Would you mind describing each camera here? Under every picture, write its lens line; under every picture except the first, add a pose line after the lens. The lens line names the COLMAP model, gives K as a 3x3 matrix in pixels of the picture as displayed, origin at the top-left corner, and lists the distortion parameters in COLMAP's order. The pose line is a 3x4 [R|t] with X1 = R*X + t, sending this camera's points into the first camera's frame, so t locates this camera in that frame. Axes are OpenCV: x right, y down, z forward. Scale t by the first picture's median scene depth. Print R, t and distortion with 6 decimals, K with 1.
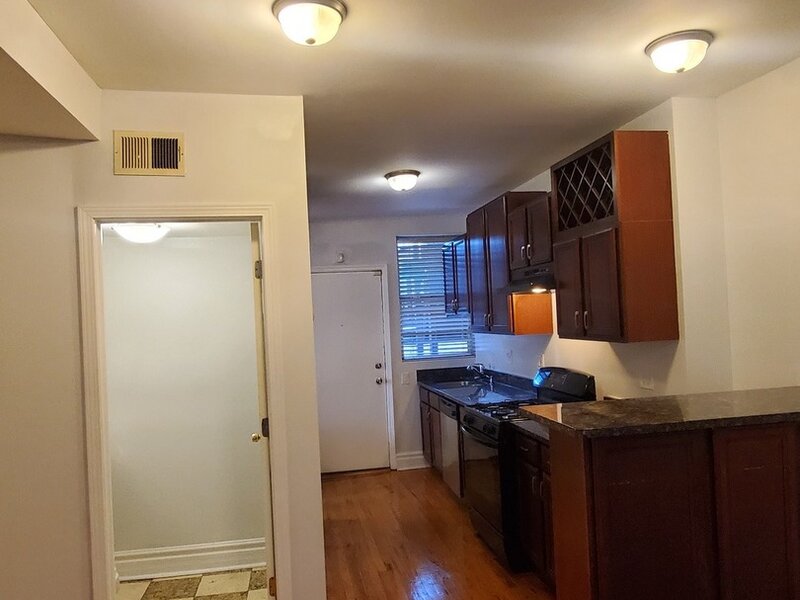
lens RADIAL K [[740.4, 0, 400.0], [0, 740.4, 300.0], [0, 0, 1]] dist [-0.089271, 0.001889]
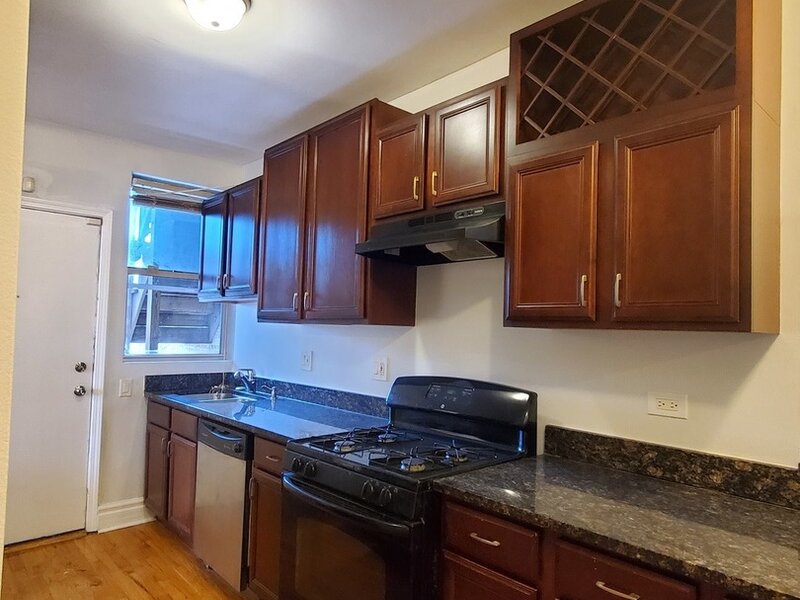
lens RADIAL K [[549.3, 0, 399.2], [0, 549.3, 312.5], [0, 0, 1]] dist [0.001082, 0.000259]
pose [[0.836582, 0.087865, 0.540750, -0.060128], [-0.072939, 0.996131, -0.049015, 0.045964], [-0.542965, 0.001563, 0.839754, 0.461201]]
